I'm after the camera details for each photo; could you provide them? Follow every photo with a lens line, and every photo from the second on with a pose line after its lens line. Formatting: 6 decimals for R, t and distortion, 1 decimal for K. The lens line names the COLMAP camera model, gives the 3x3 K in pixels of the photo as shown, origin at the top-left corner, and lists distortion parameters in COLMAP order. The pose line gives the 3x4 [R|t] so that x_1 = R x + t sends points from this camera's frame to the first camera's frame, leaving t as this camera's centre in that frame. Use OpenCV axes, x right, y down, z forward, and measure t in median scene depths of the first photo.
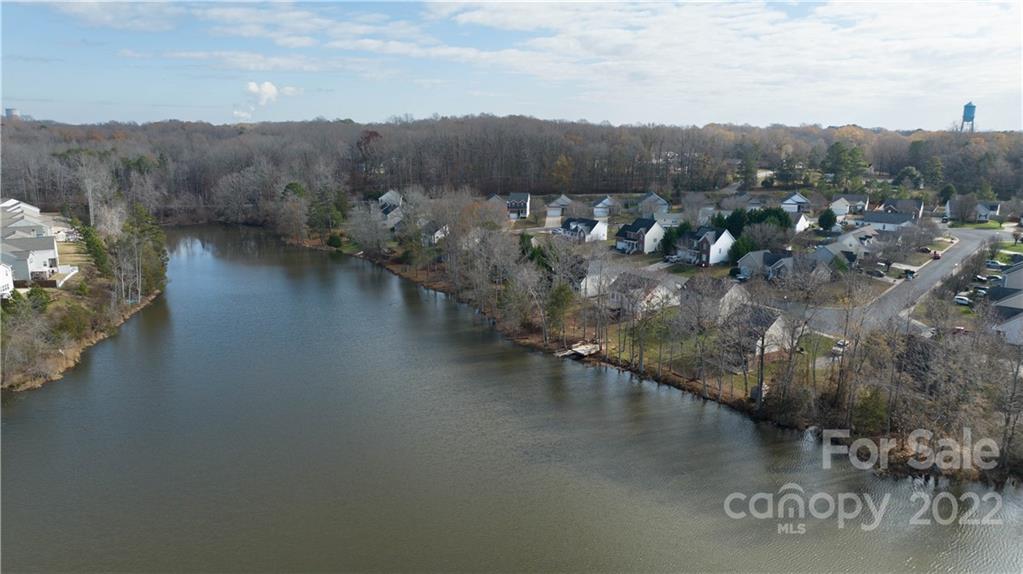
lens RADIAL K [[712.2, 0, 511.5], [0, 712.2, 287.0], [0, 0, 1]] dist [0.000023, -0.000011]
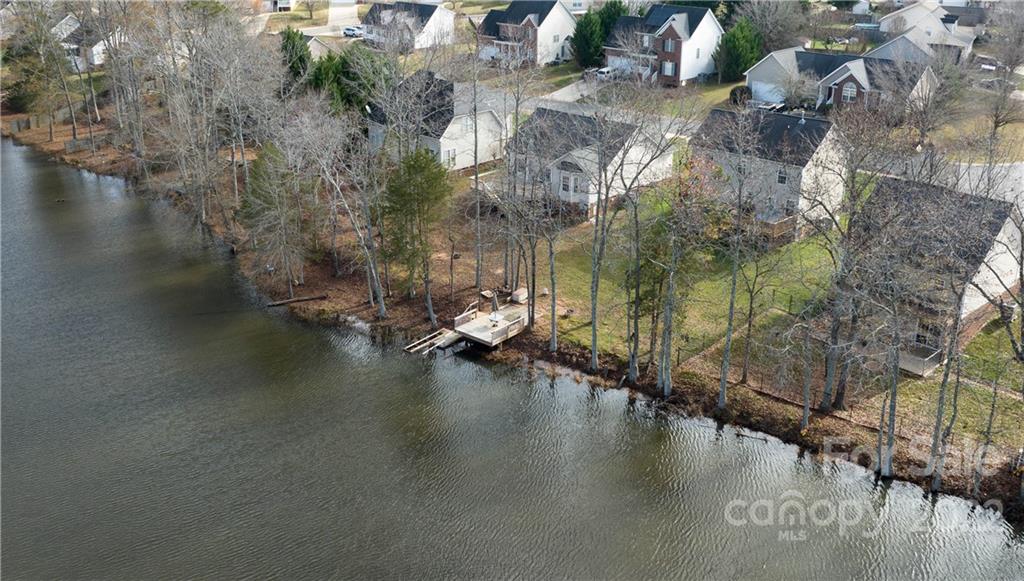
lens RADIAL K [[932.8, 0, 511.6], [0, 932.8, 260.8], [0, 0, 1]] dist [-0.002250, -0.002710]
pose [[0.968492, -0.087445, 0.233187, 0.003429], [0.052622, 0.987042, 0.151586, -0.015909], [-0.243421, -0.134539, 0.960544, 0.451844]]
